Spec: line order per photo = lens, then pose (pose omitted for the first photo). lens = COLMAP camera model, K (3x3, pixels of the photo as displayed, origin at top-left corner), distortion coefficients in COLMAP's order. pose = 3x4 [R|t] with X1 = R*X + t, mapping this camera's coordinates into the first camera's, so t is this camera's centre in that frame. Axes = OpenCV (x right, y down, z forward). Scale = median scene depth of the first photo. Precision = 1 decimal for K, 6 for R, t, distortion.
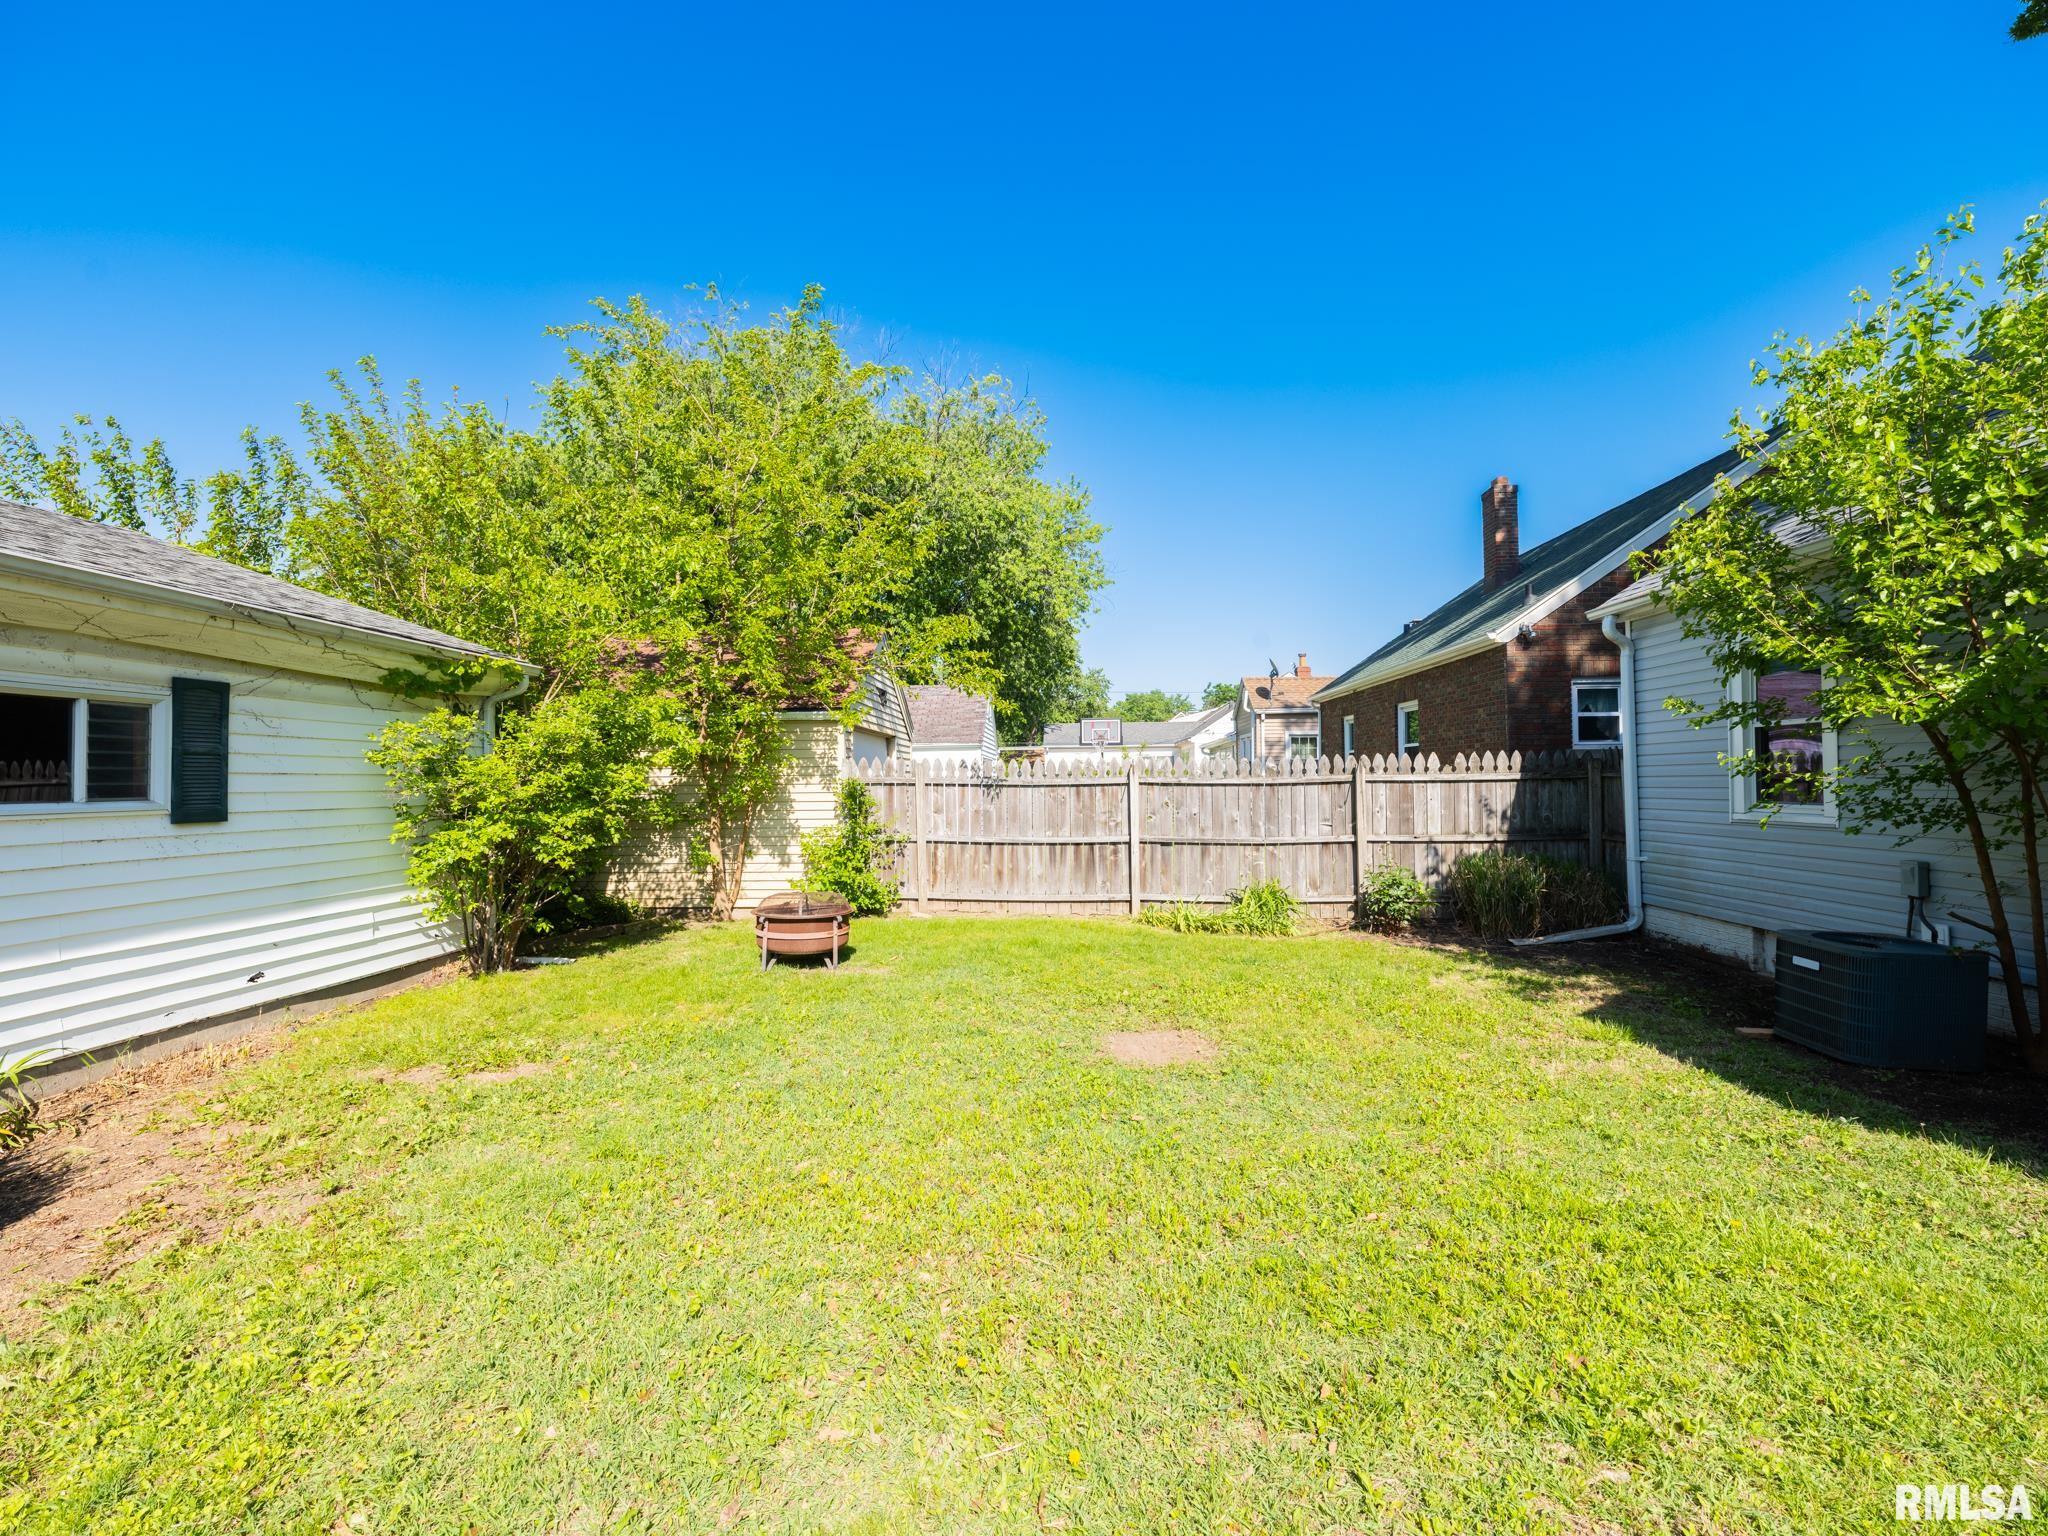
lens RADIAL K [[919.8, 0, 1016.8], [0, 919.8, 766.2], [0, 0, 1]] dist [-0.002832, 0.000142]
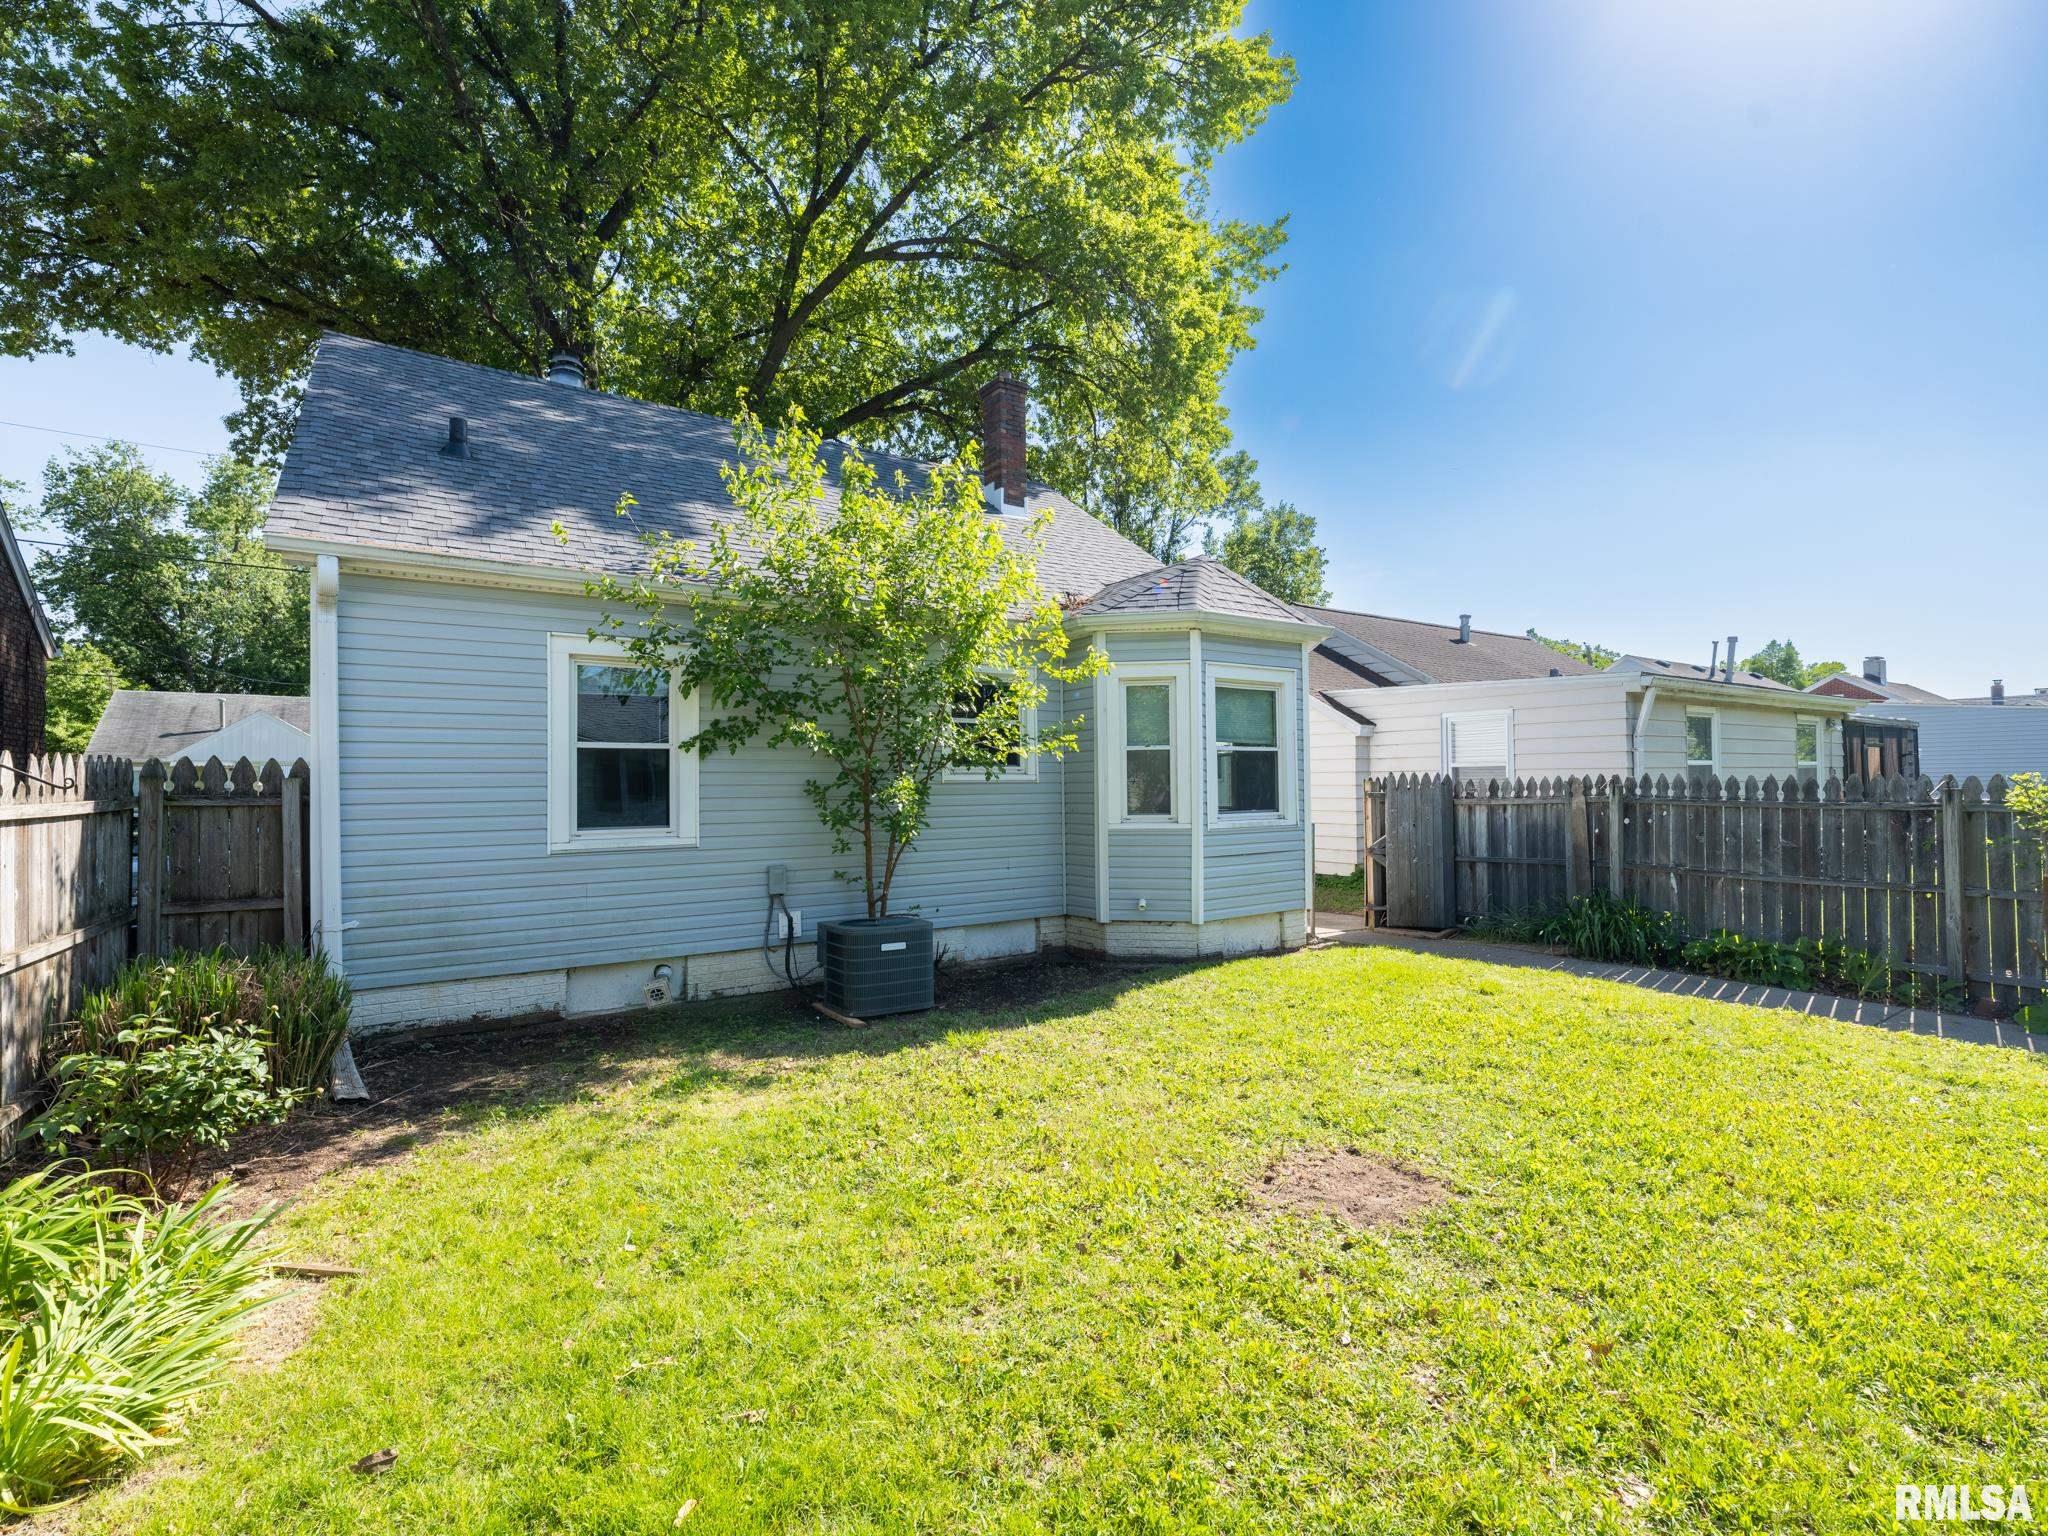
lens RADIAL K [[926.7, 0, 1019.8], [0, 926.7, 766.1], [0, 0, 1]] dist [-0.001818, 0.000716]
pose [[-0.591687, 0.029865, 0.805614, -0.147881], [0.001018, 0.999340, -0.036299, 0.007246], [-0.806167, -0.020657, -0.591327, 0.878753]]
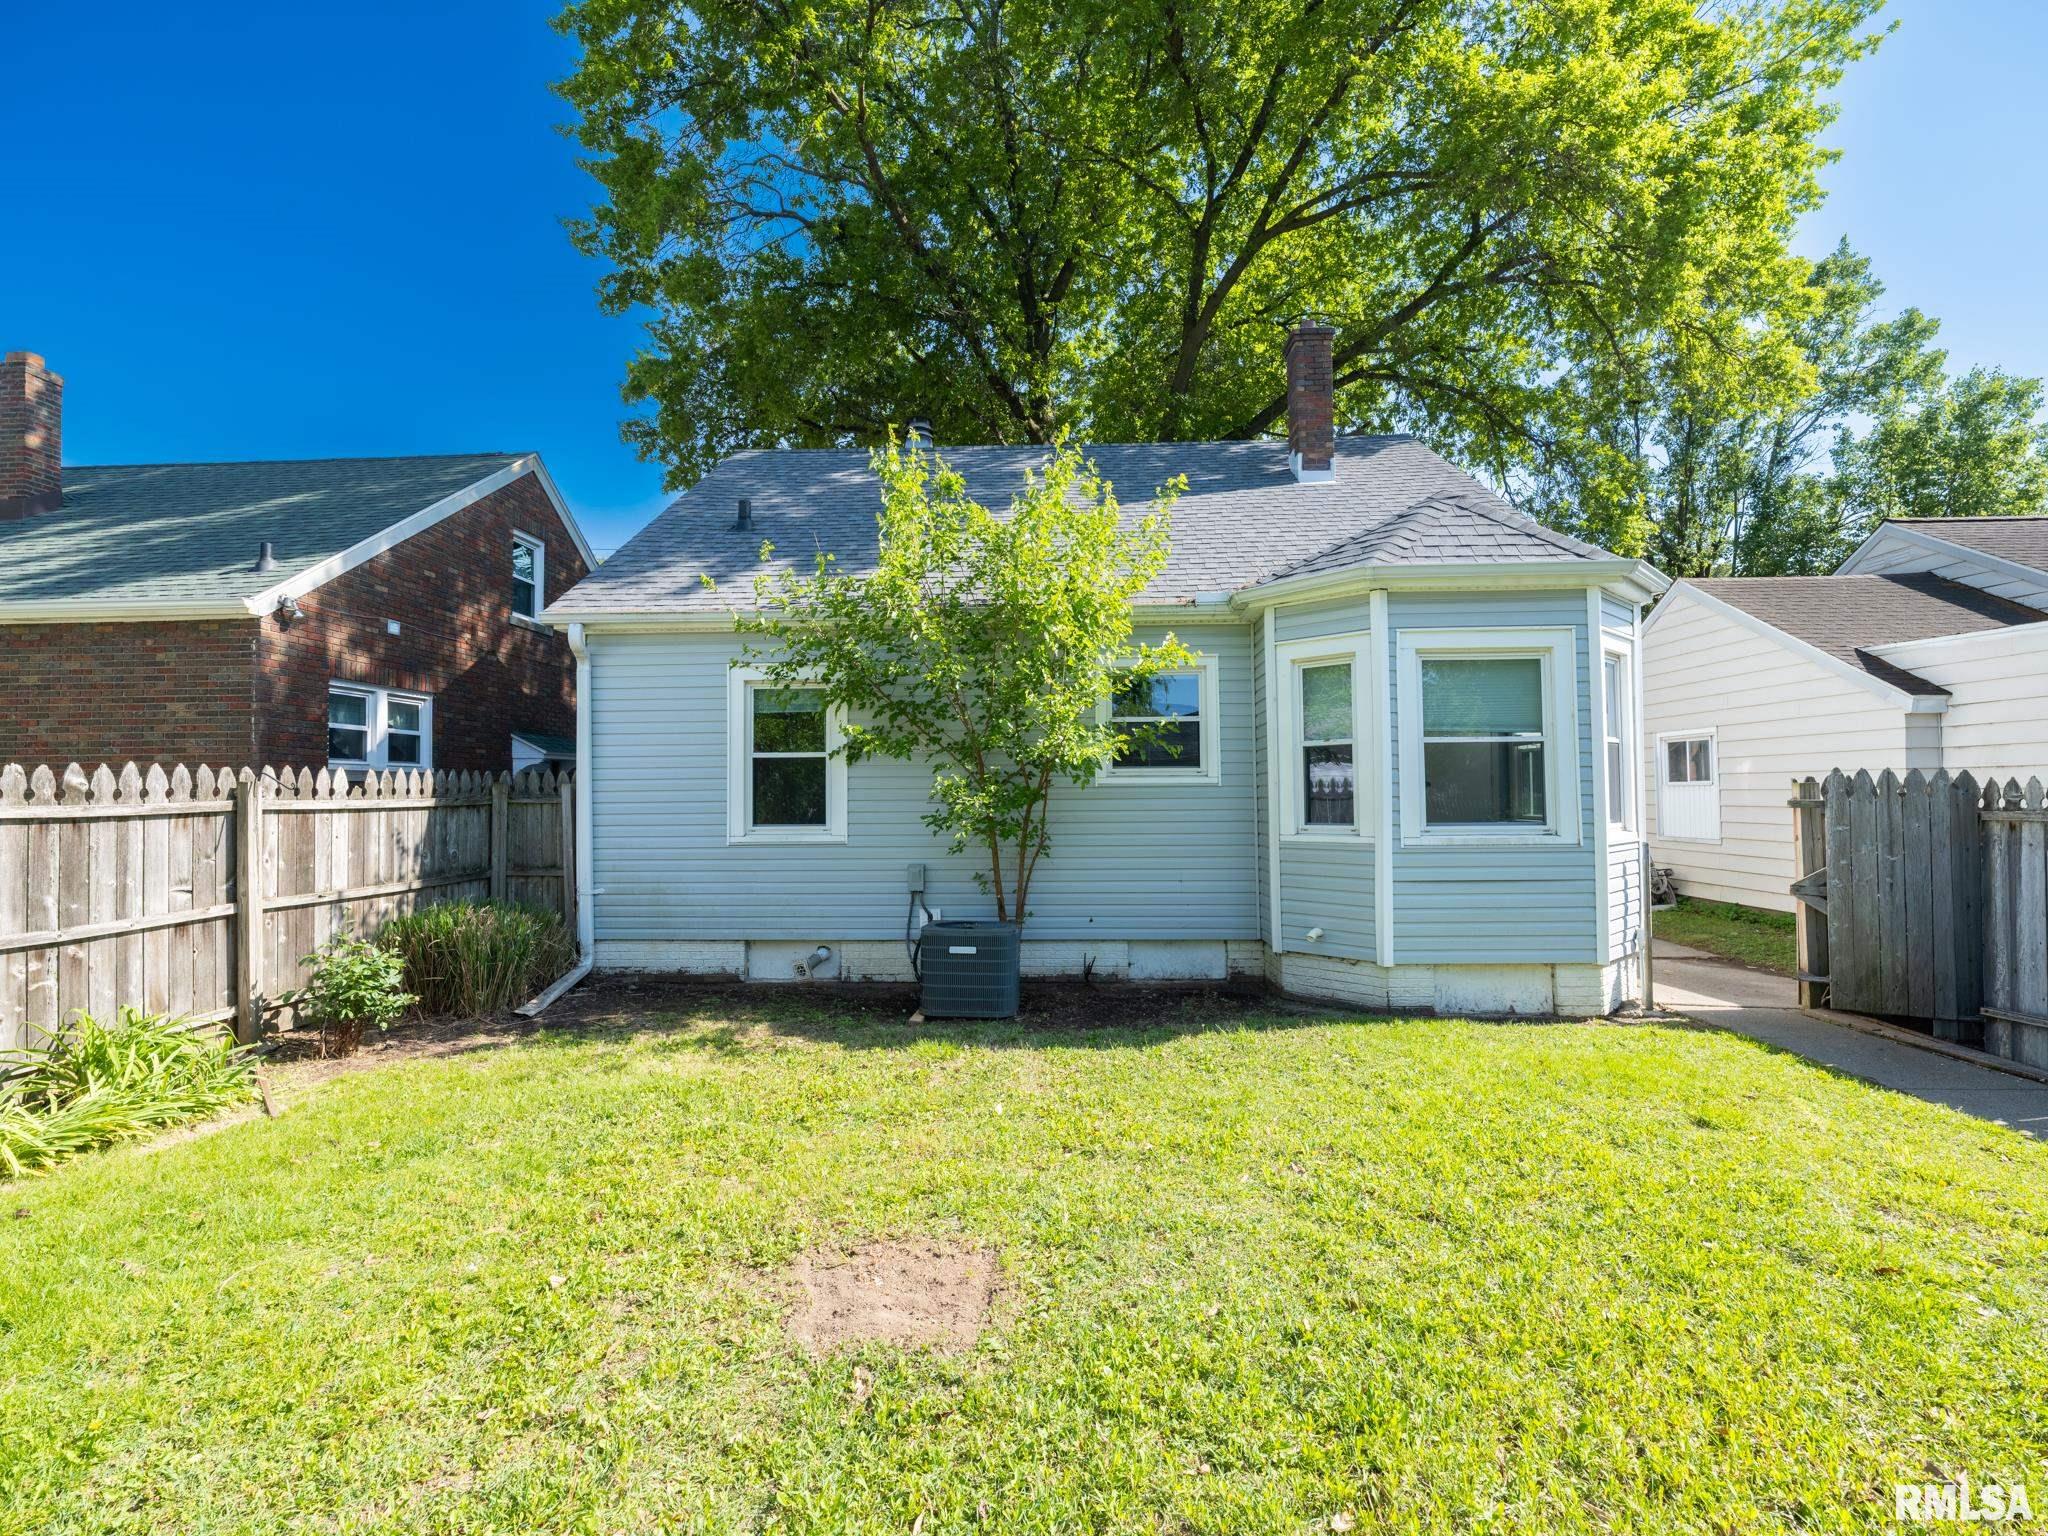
lens RADIAL K [[921.1, 0, 1014.1], [0, 921.1, 770.6], [0, 0, 1]] dist [-0.000732, -0.000644]
pose [[0.001475, 0.035512, 0.999368, -0.220542], [-0.008739, 0.999332, -0.035498, 0.006986], [-0.999961, -0.008681, 0.001784, 0.505201]]
